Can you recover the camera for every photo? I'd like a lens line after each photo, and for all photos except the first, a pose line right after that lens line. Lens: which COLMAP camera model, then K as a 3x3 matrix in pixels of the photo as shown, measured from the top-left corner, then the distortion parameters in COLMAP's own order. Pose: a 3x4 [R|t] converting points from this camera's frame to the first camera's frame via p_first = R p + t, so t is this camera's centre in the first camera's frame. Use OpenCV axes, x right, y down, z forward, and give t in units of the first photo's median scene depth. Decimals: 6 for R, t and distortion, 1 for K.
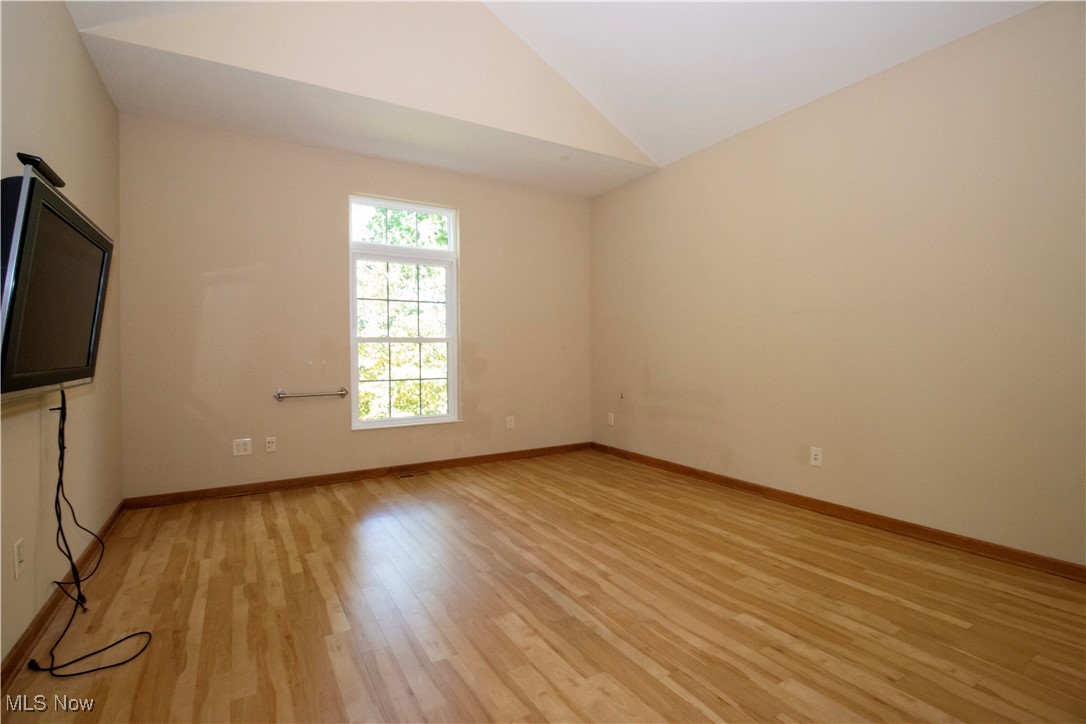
lens RADIAL K [[506.0, 0, 530.5], [0, 506.0, 359.1], [0, 0, 1]] dist [0.002981, -0.013212]
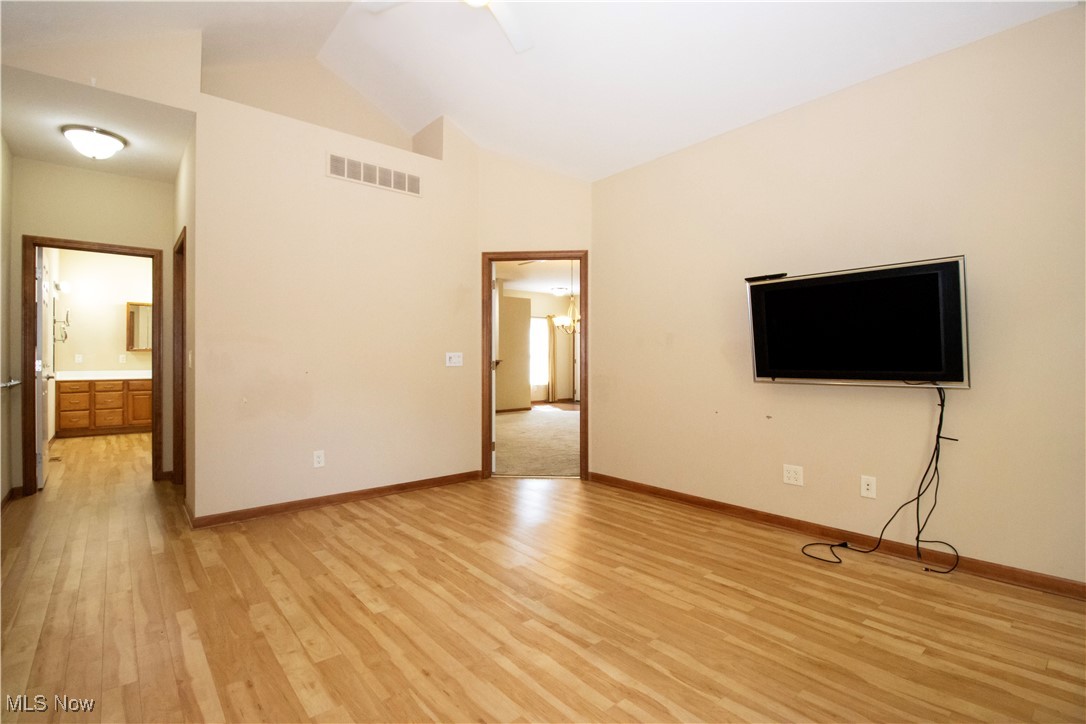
lens RADIAL K [[506.0, 0, 530.5], [0, 506.0, 359.1], [0, 0, 1]] dist [0.002981, -0.013212]
pose [[-0.987098, 0.009396, -0.159842, 0.259008], [0.006598, 0.999816, 0.018021, -0.041532], [0.159981, 0.016734, -0.986978, 2.029995]]
